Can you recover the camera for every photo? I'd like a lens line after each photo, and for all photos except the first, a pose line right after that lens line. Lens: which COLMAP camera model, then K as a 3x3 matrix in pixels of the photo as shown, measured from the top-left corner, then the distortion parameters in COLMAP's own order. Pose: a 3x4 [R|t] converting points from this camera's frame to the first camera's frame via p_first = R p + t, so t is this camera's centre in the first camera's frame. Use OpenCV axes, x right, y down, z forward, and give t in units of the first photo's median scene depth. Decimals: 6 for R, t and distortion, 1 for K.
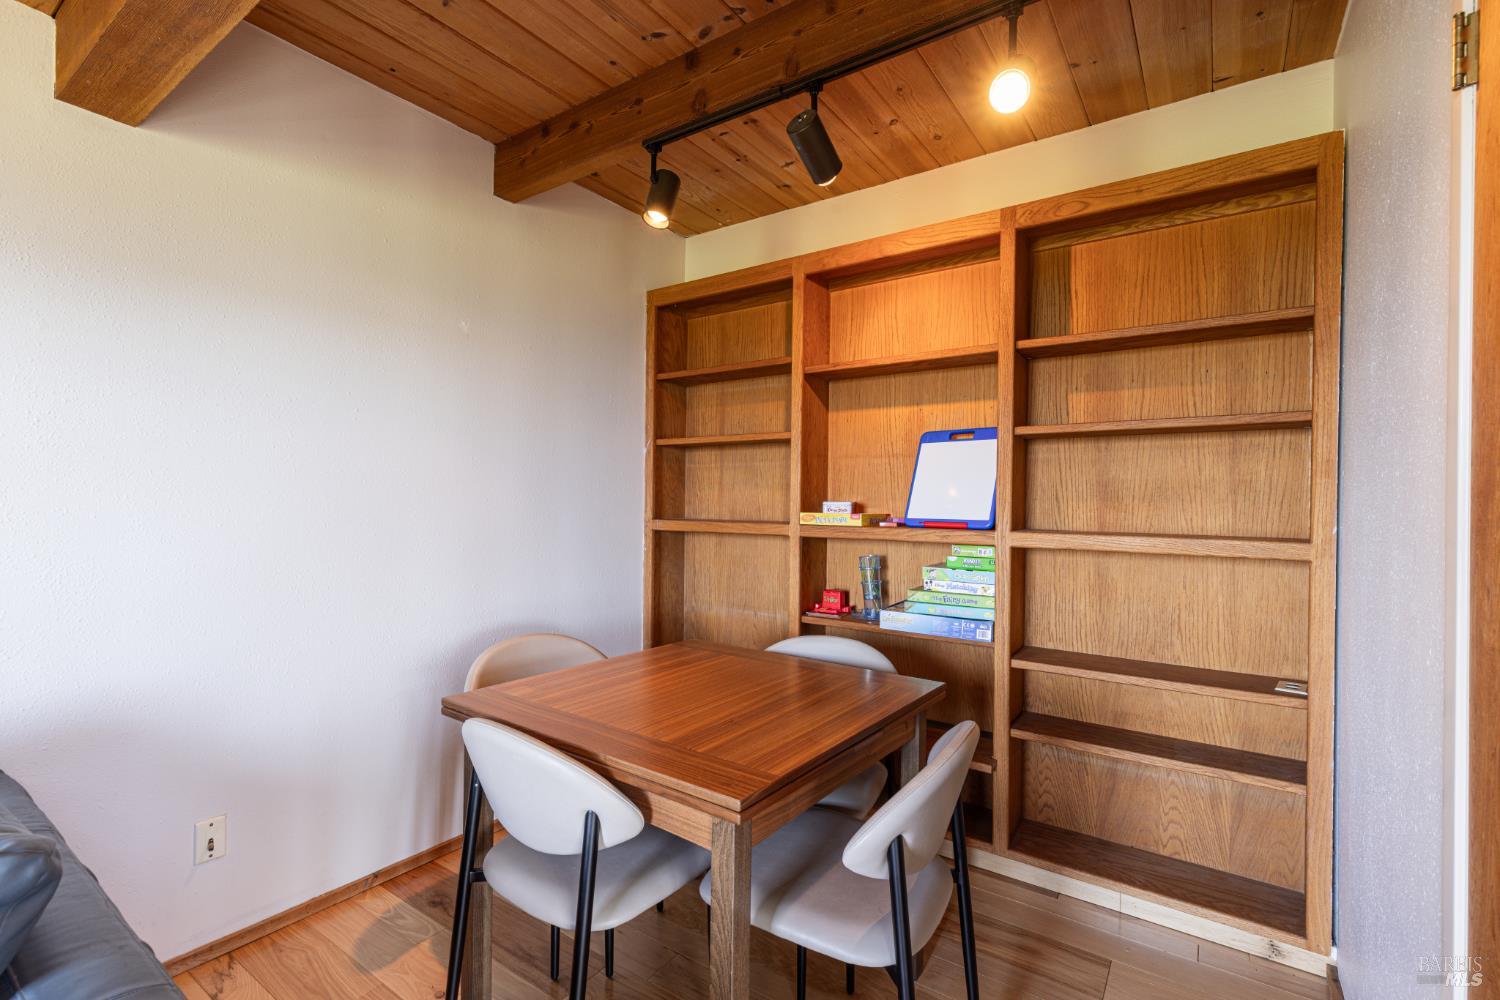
lens RADIAL K [[674.4, 0, 753.4], [0, 674.4, 503.4], [0, 0, 1]] dist [0.006143, -0.000639]
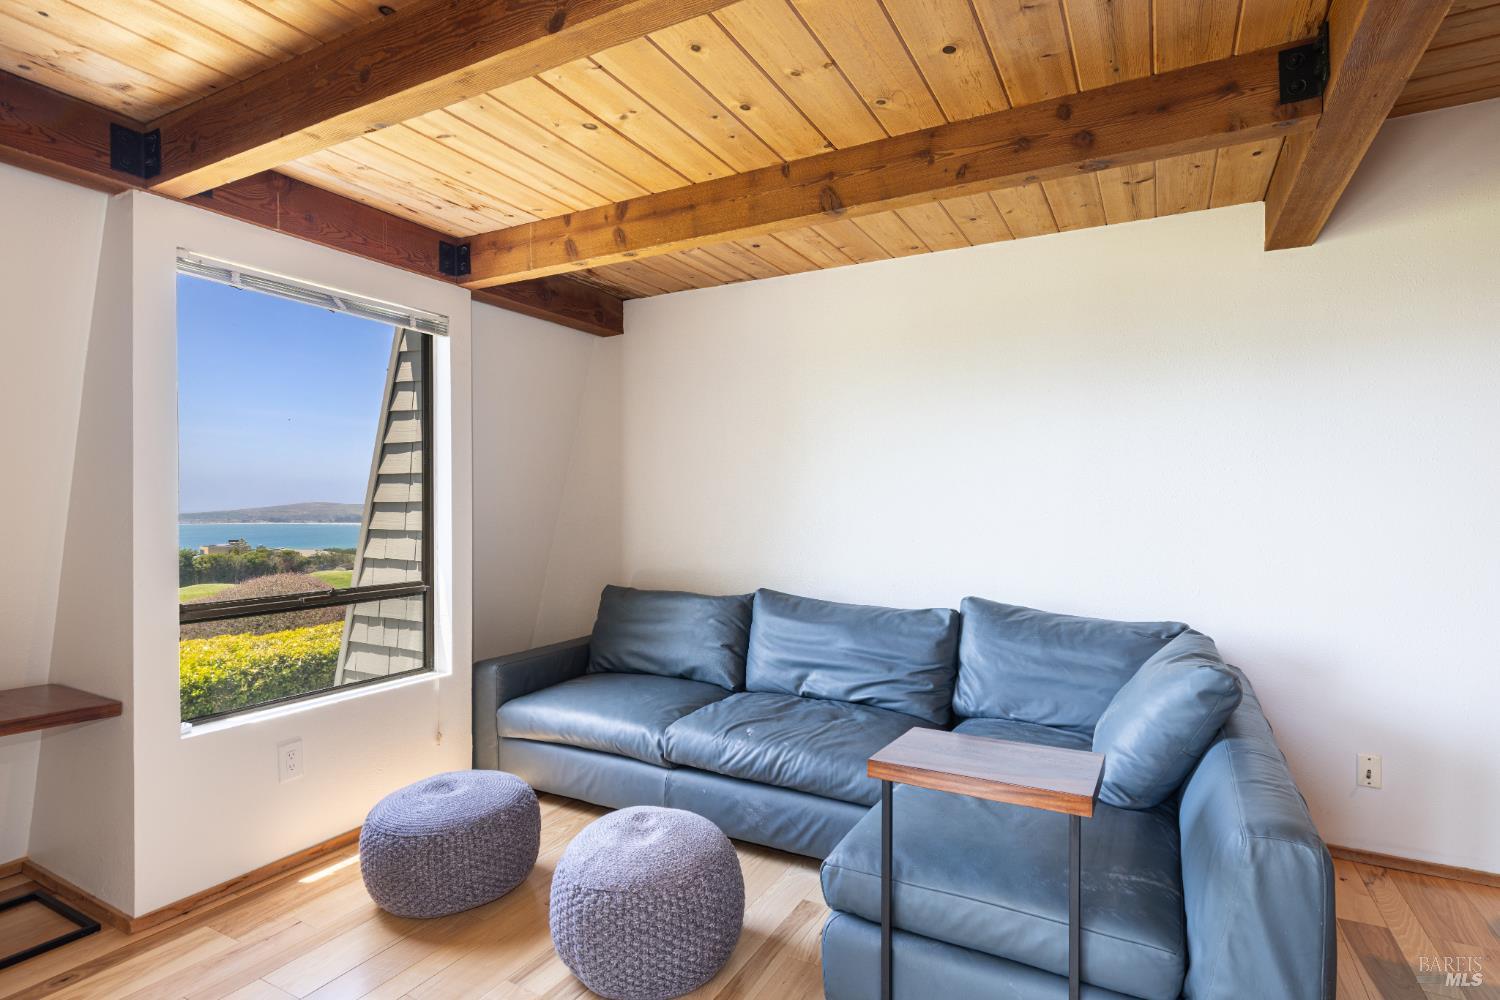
lens RADIAL K [[738.8, 0, 771.7], [0, 738.8, 508.0], [0, 0, 1]] dist [0.003692, -0.000136]
pose [[0.125929, -0.007244, -0.992013, 0.530009], [-0.001446, 0.999971, -0.007485, 0.013958], [0.992038, 0.002377, 0.125915, -0.350721]]
